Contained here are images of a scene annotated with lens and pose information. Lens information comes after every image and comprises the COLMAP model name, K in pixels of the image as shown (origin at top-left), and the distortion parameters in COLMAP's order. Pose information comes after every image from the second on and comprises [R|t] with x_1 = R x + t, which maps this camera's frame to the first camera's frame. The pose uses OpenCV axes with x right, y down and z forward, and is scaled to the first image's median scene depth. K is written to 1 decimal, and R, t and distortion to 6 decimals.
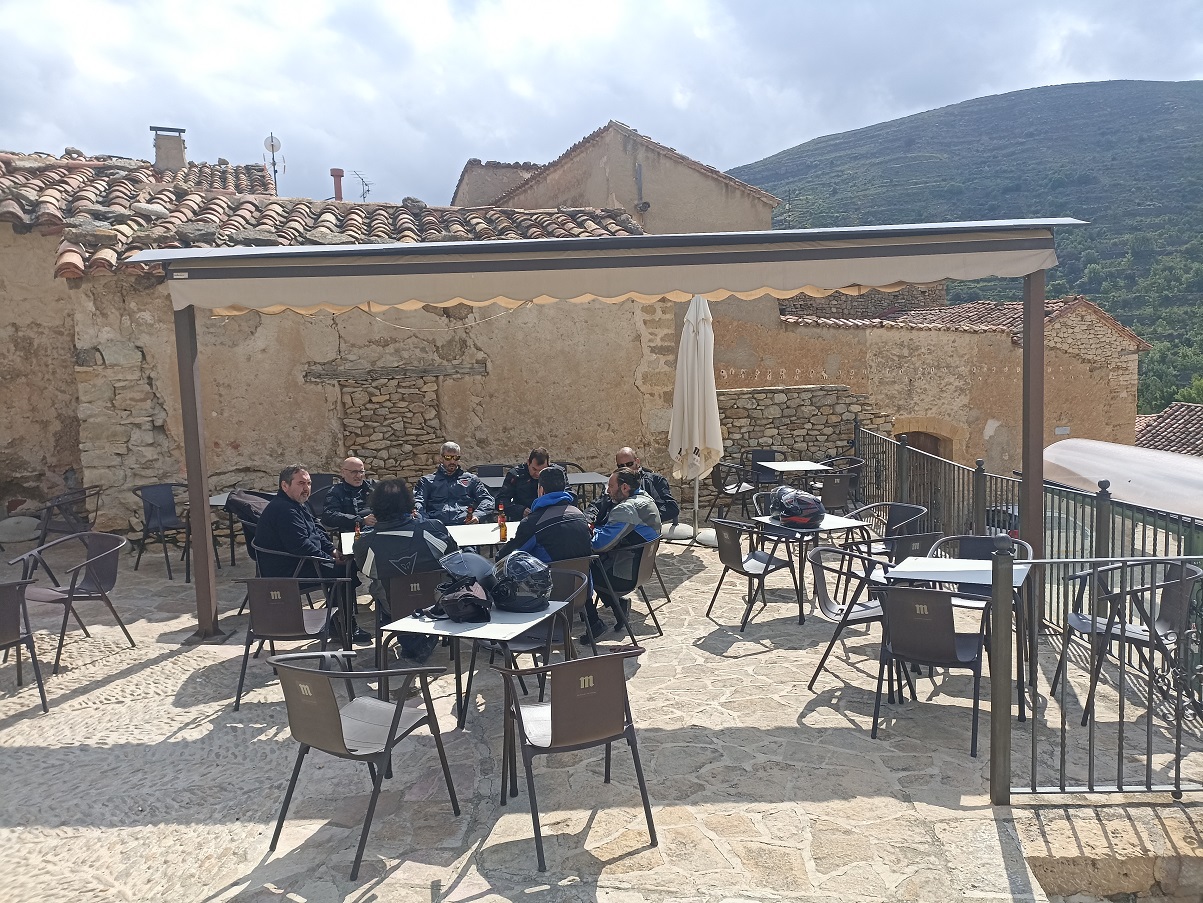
lens RADIAL K [[864.8, 0, 602.9], [0, 864.8, 450.8], [0, 0, 1]] dist [0.052116, -0.009342]
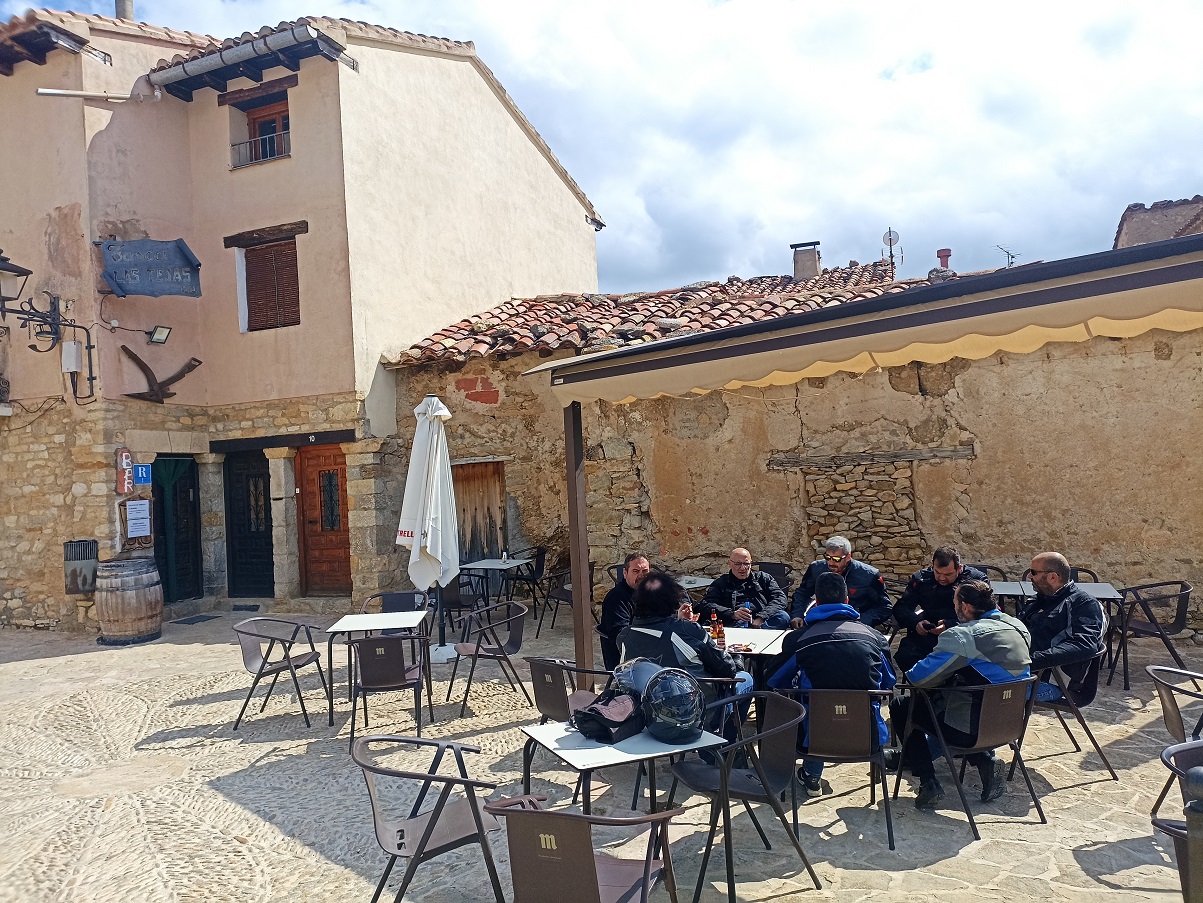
lens RADIAL K [[864.8, 0, 601.5], [0, 864.8, 453.2], [0, 0, 1]] dist [0.052116, -0.009342]
pose [[0.737391, -0.027703, -0.674898, 0.184692], [-0.036271, 0.996093, -0.080517, -0.010567], [0.674492, 0.083852, 0.733505, 0.127945]]
